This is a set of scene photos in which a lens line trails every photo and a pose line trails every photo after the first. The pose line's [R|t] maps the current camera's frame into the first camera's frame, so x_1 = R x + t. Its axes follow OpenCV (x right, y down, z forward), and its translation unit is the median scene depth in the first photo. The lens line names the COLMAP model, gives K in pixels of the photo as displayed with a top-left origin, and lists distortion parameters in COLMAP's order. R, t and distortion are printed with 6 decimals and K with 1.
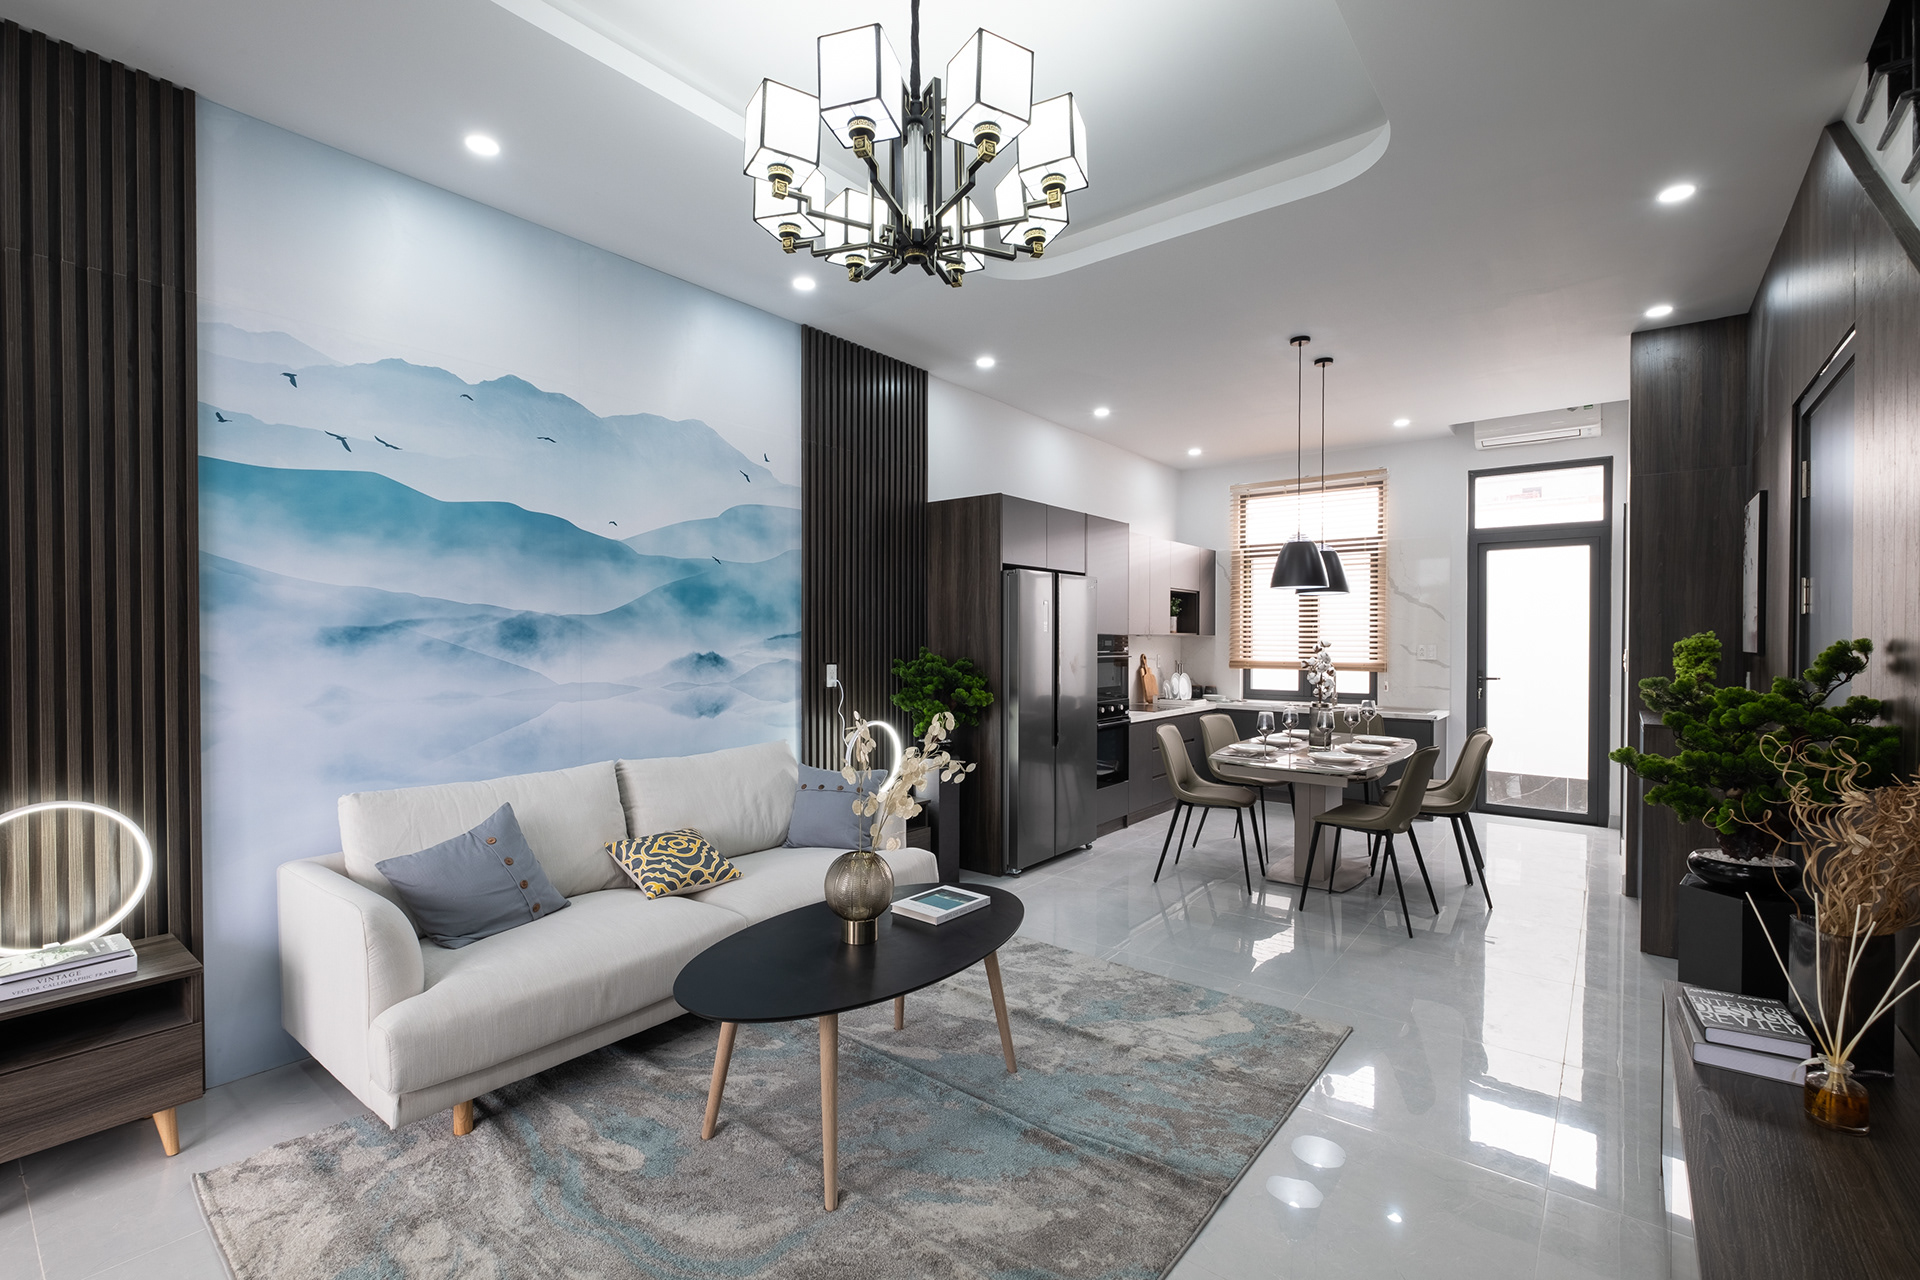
lens RADIAL K [[830.6, 0, 954.4], [0, 830.6, 654.3], [0, 0, 1]] dist [-0.002437, 0.000102]
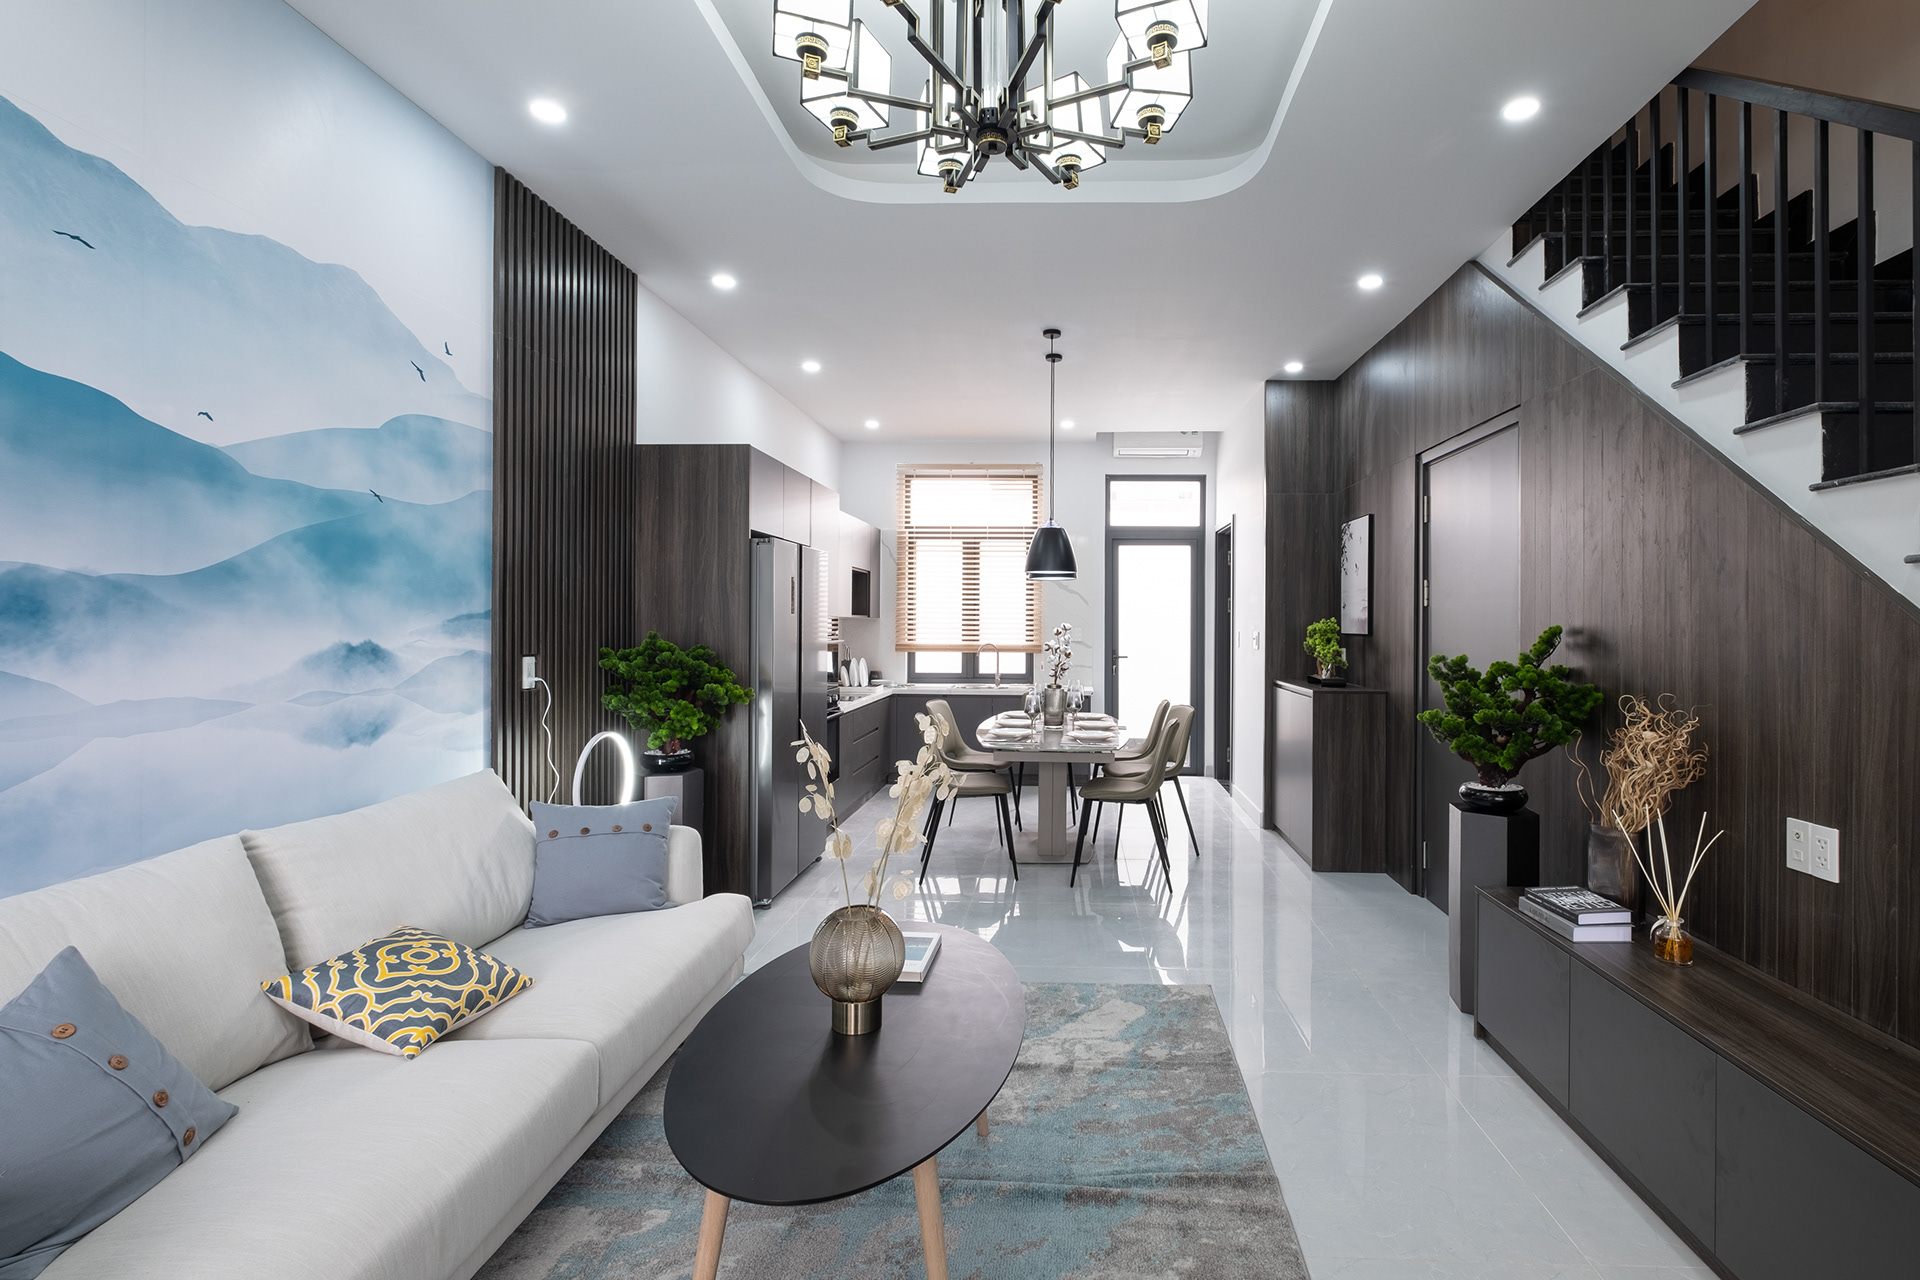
lens RADIAL K [[871.5, 0, 1040.3], [0, 871.5, 626.5], [0, 0, 1]] dist [-0.001293, -0.000266]
pose [[0.802408, 0.000201, 0.596775, -0.287732], [0.006801, 0.999932, -0.009482, -0.004114], [-0.596737, 0.011667, 0.802352, 0.172664]]
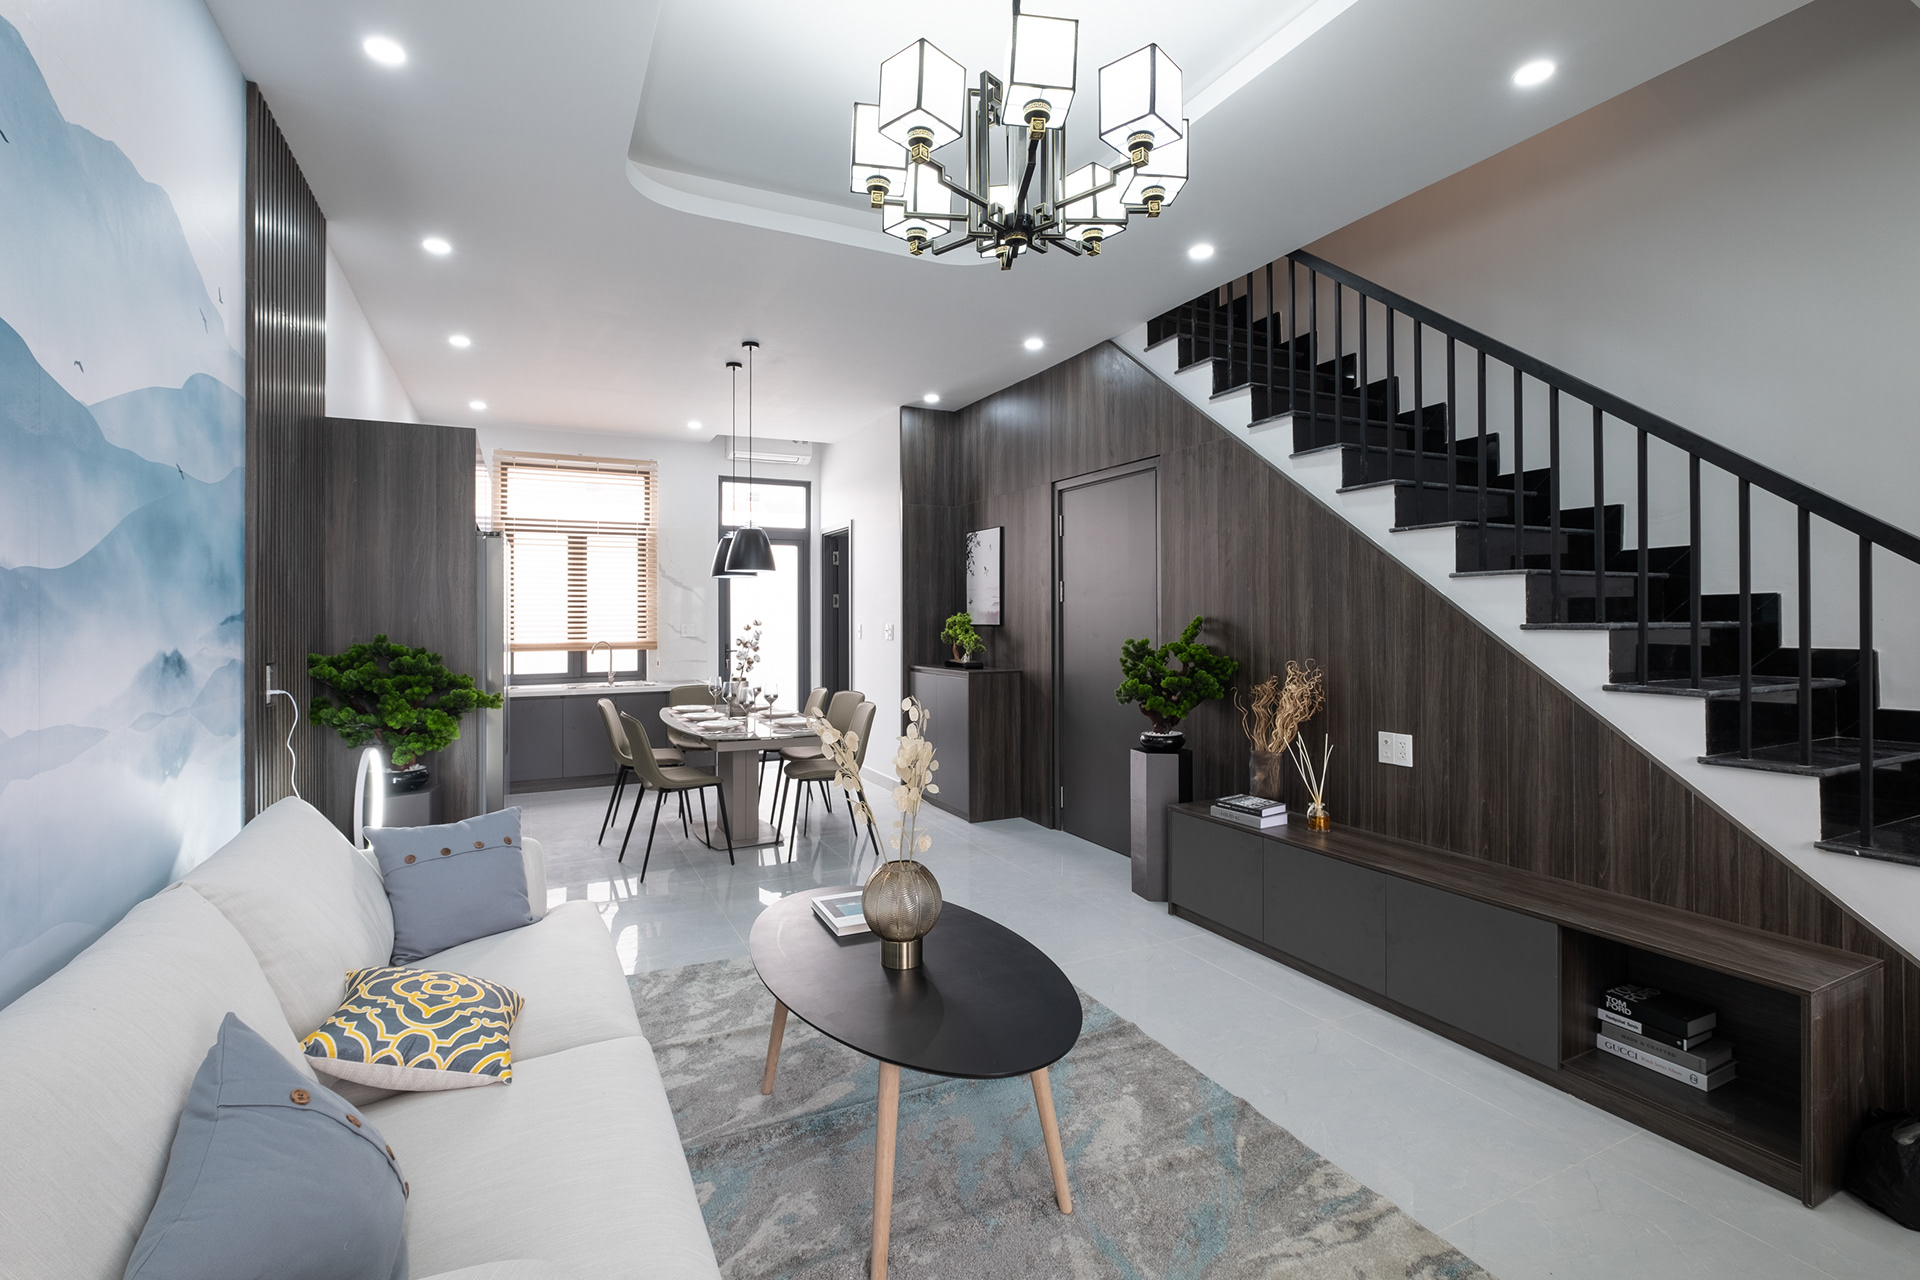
lens RADIAL K [[846.2, 0, 924.9], [0, 846.2, 621.9], [0, 0, 1]] dist [-0.002363, -0.000105]
pose [[0.442940, -0.009464, 0.896501, -0.575245], [0.023581, 0.999721, -0.001097, -0.008723], [-0.896241, 0.021627, 0.443039, 0.368432]]
